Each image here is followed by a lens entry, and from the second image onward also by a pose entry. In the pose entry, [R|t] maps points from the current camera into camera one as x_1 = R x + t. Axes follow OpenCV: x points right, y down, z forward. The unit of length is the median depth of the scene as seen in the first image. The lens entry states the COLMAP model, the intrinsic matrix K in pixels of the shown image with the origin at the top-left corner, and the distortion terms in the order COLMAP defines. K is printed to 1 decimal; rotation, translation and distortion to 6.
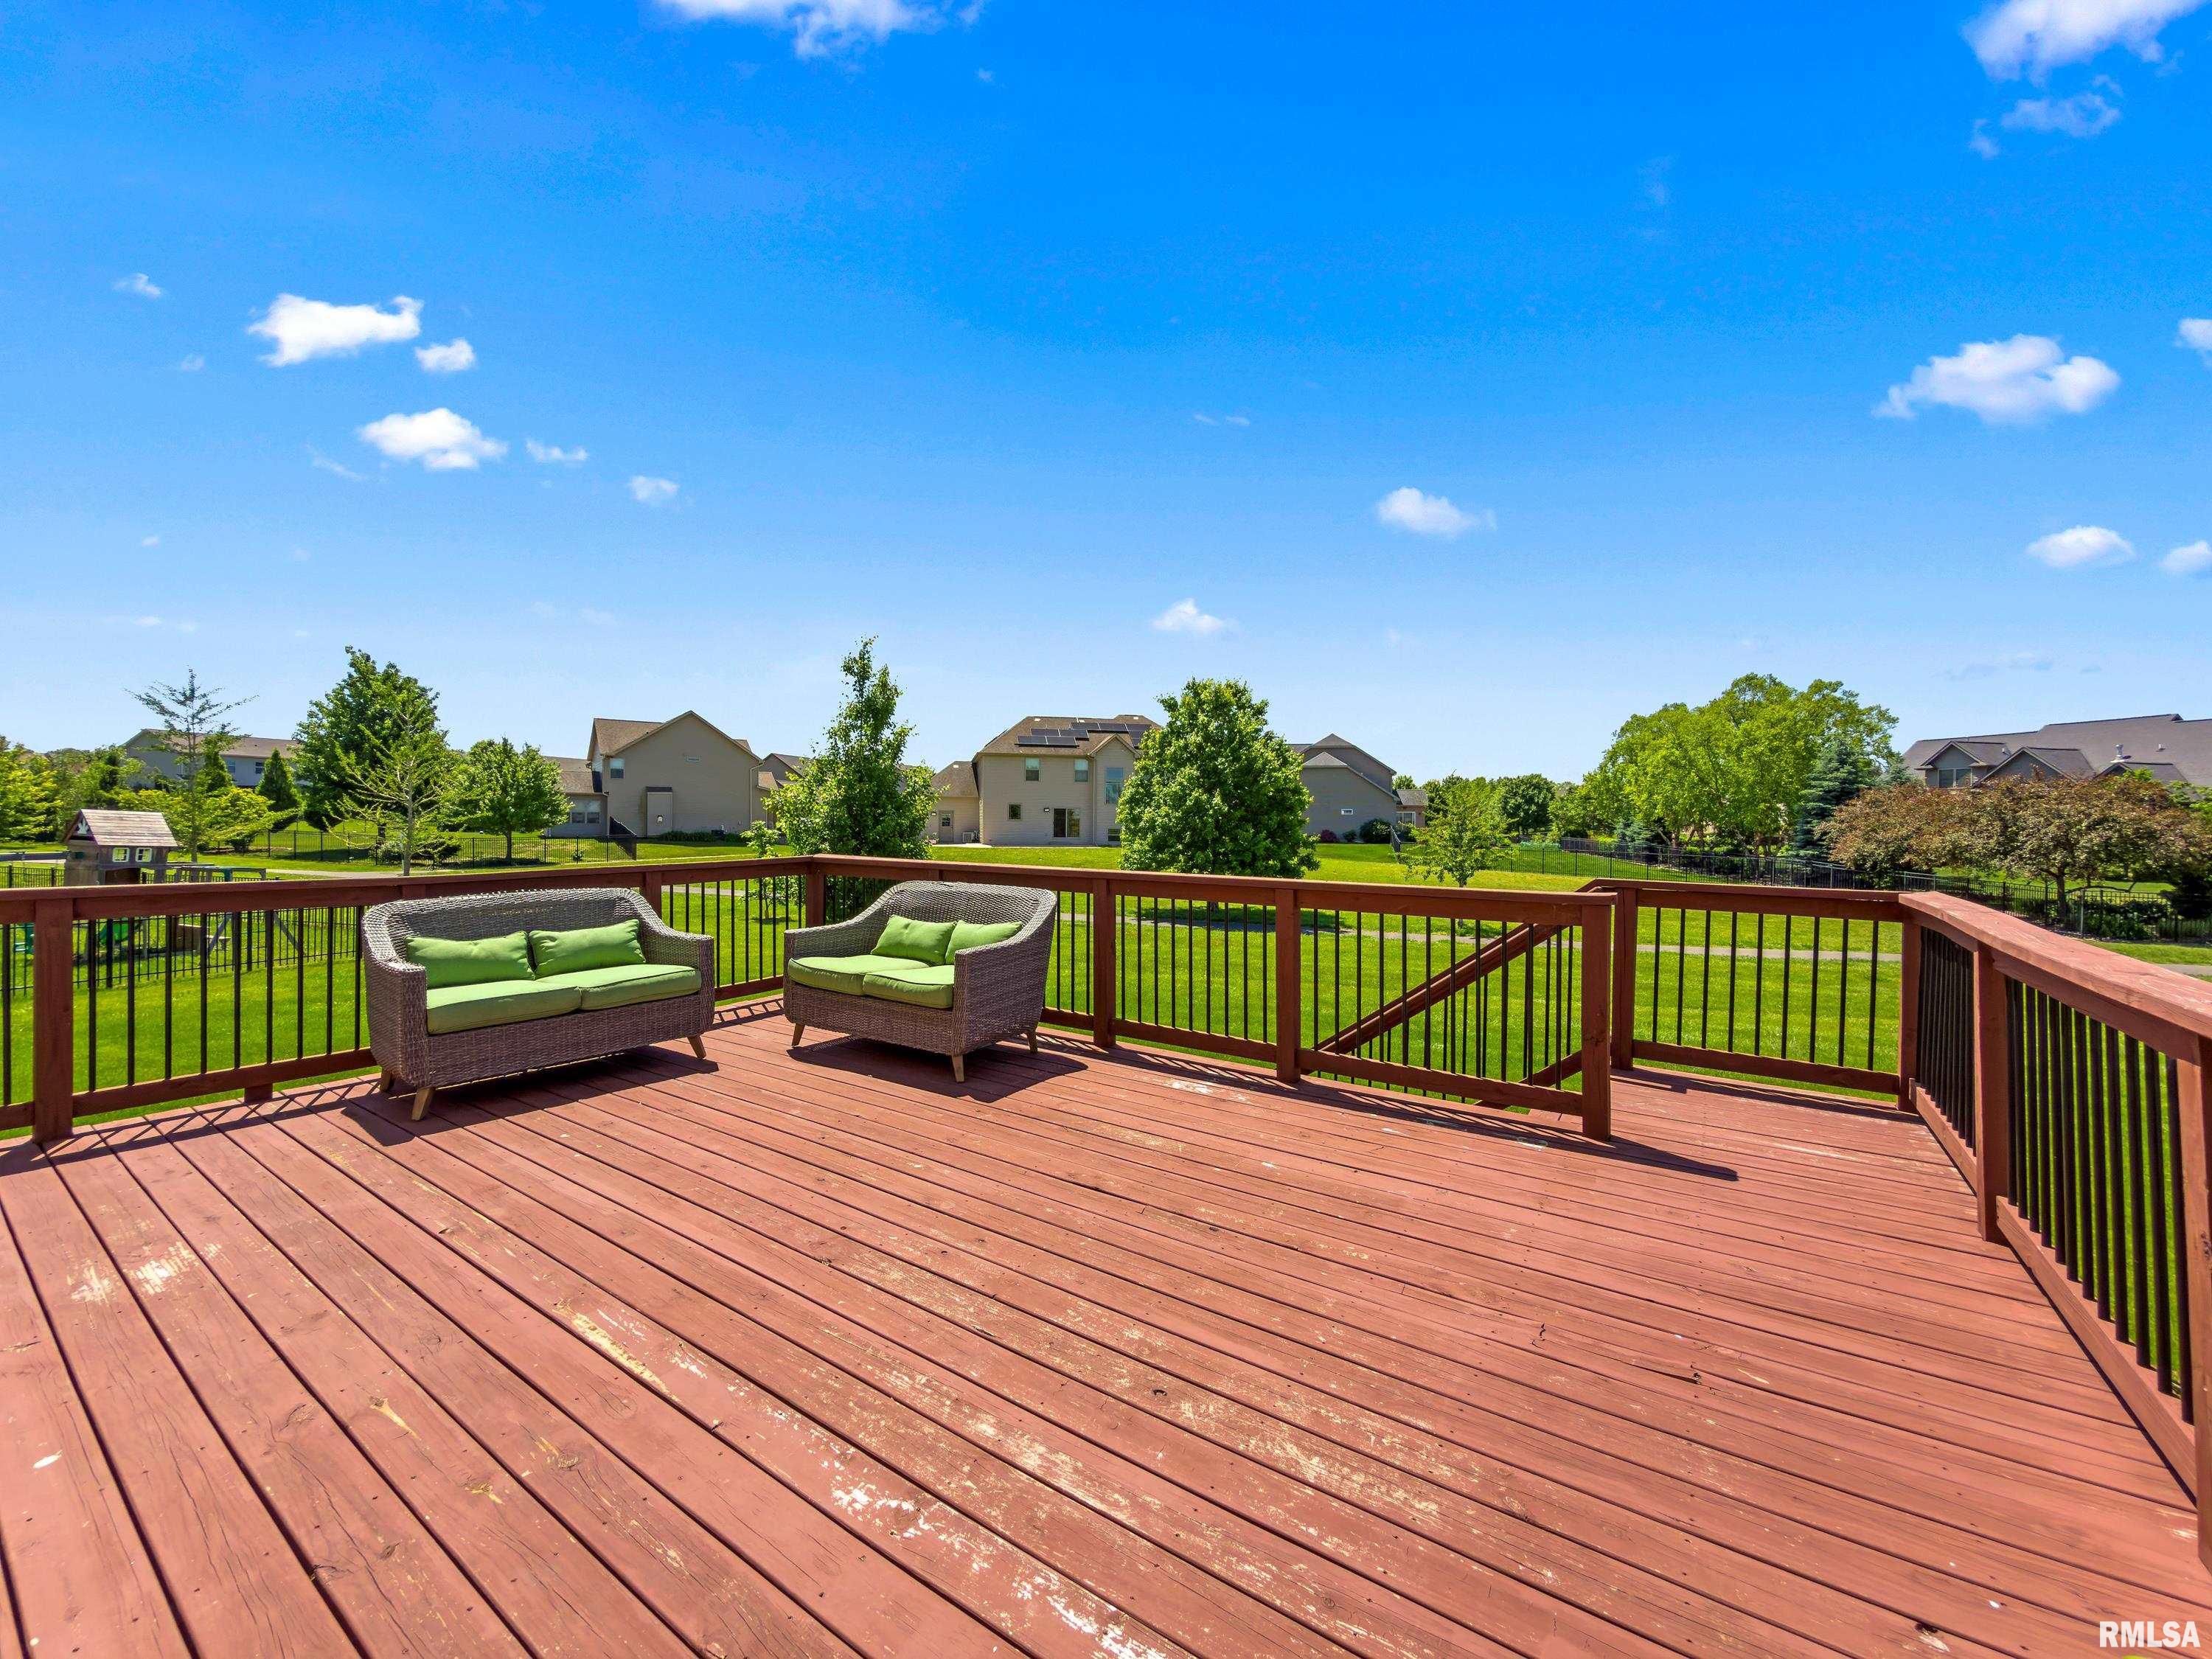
lens RADIAL K [[883.8, 0, 1106.0], [0, 883.8, 829.5], [0, 0, 1]] dist [-0.002189, -0.000521]
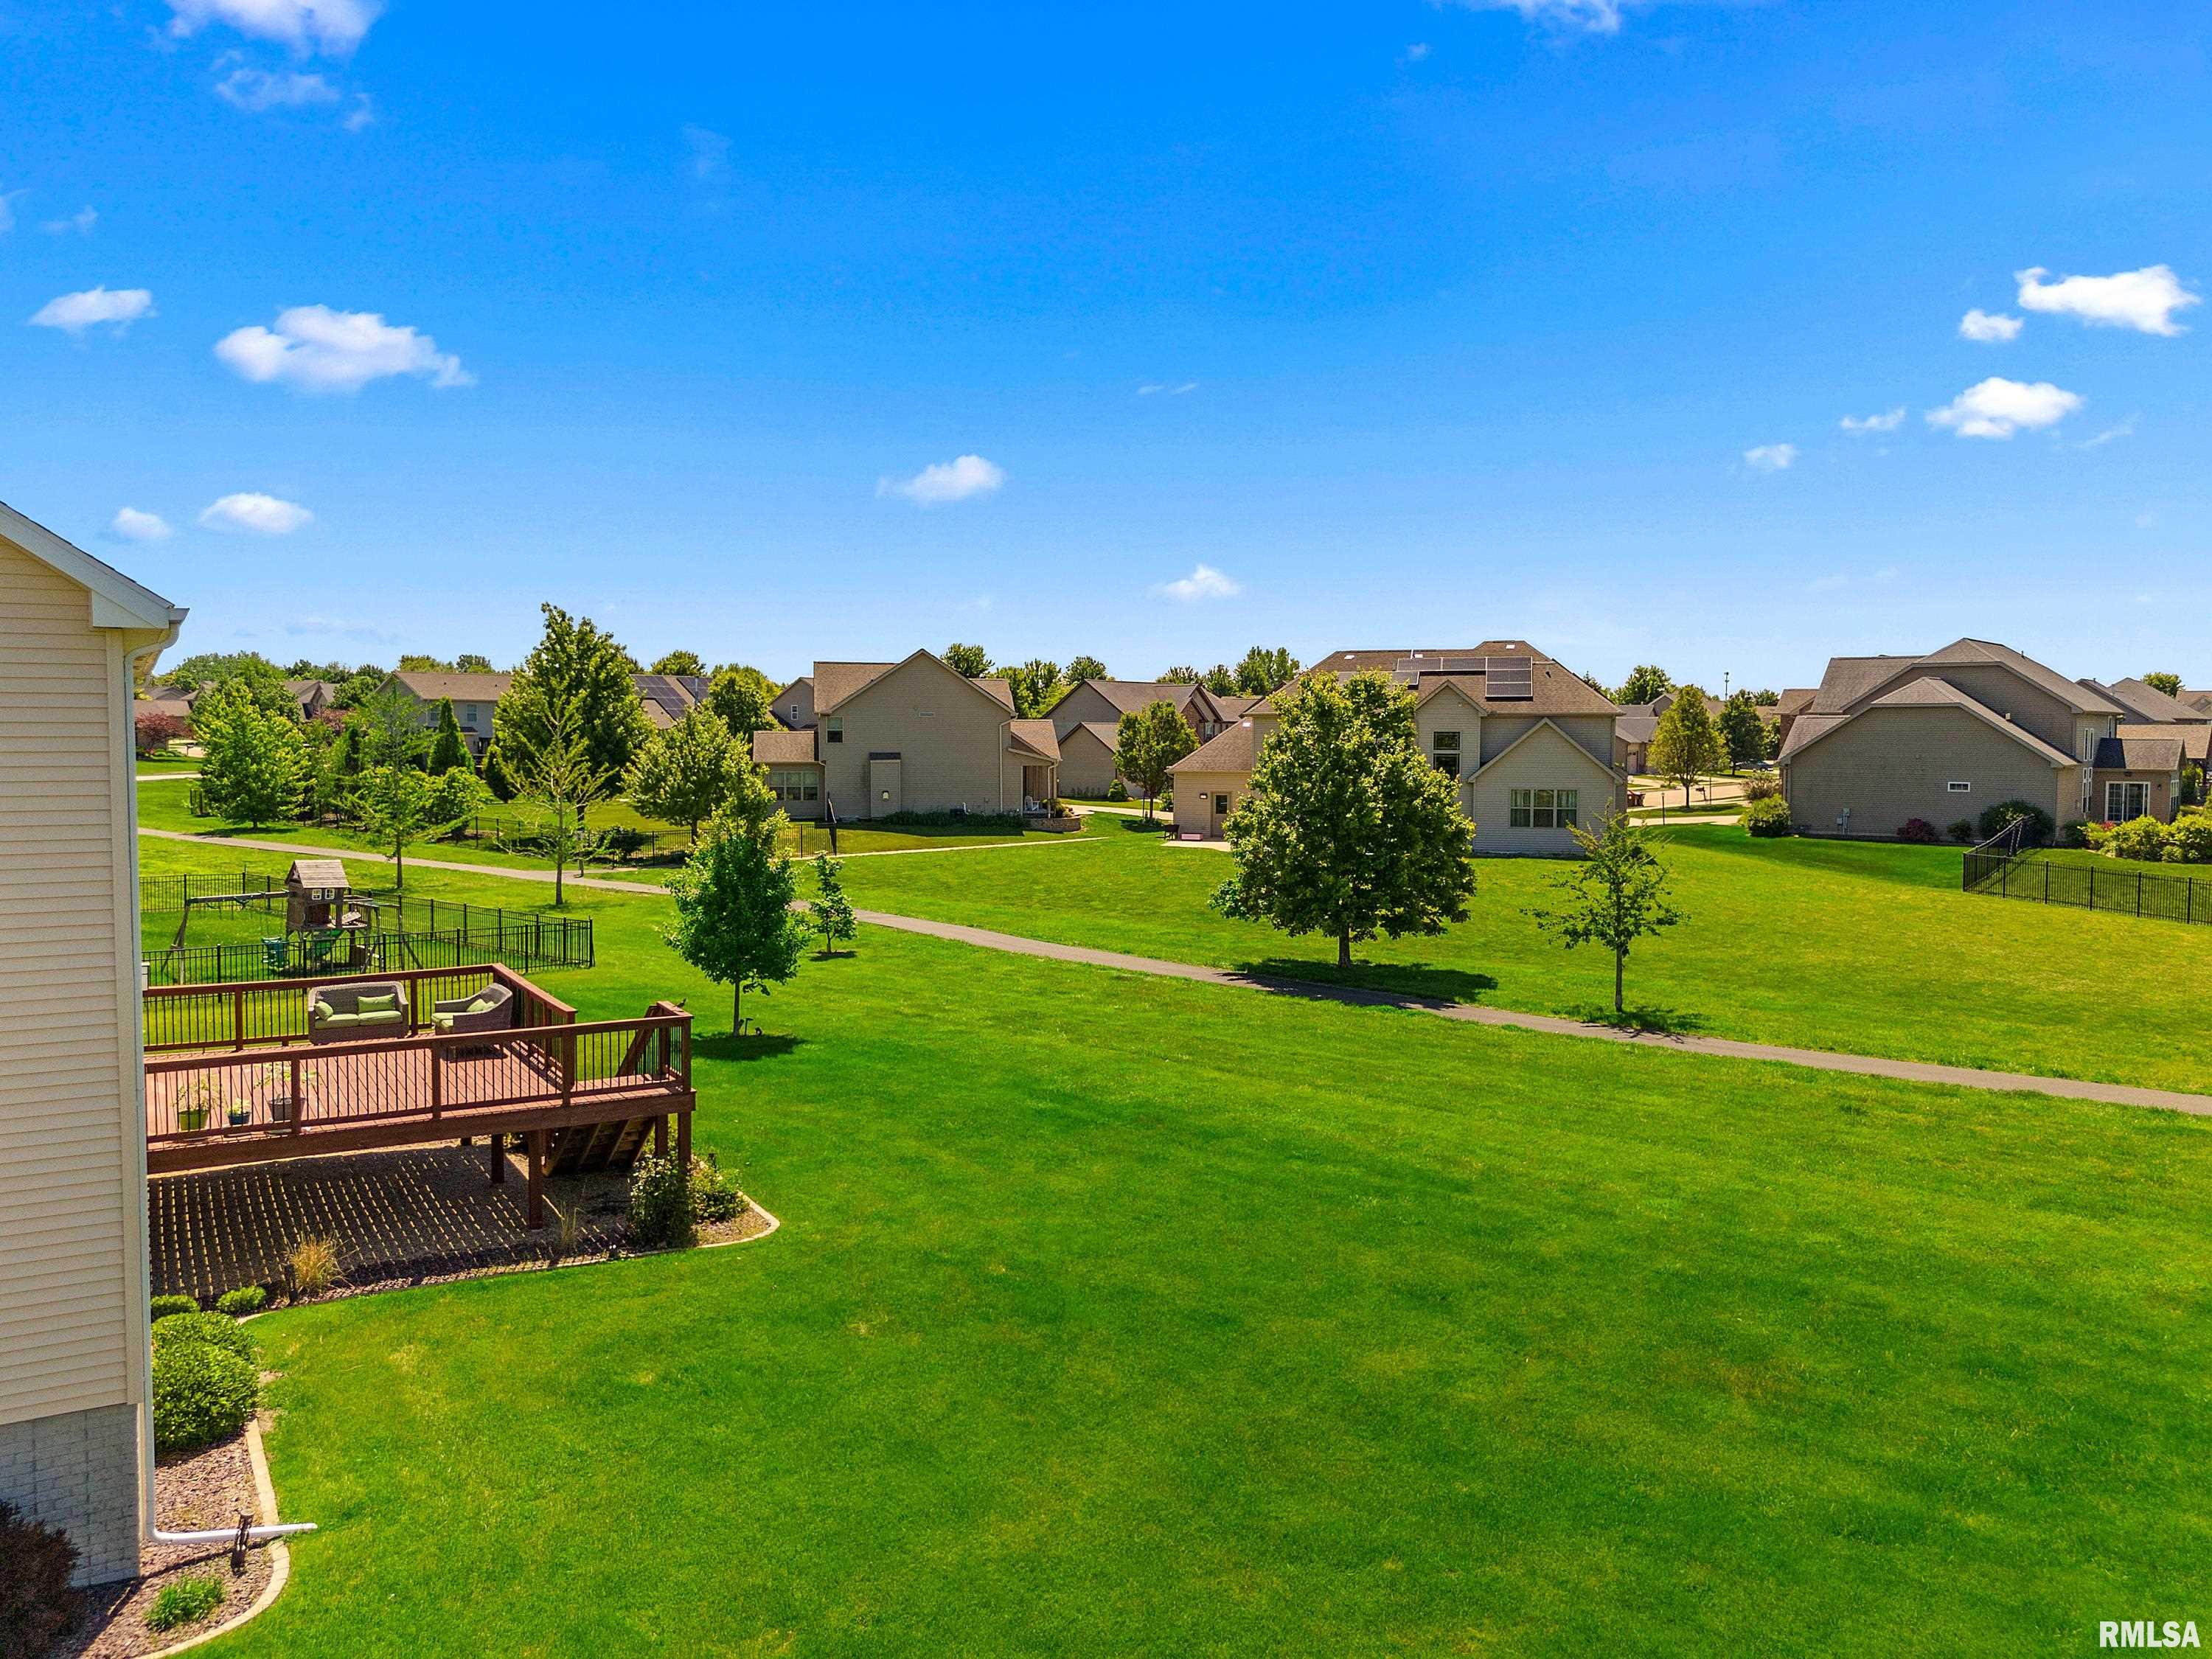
lens RADIAL K [[1629.6, 0, 1105.8], [0, 1629.6, 891.5], [0, 0, 1]] dist [0.073443, -0.081999]
pose [[0.904630, 0.037027, -0.424586, 0.339808], [-0.000935, 0.996389, 0.084899, -0.061516], [0.426196, -0.076405, 0.901398, -0.247824]]
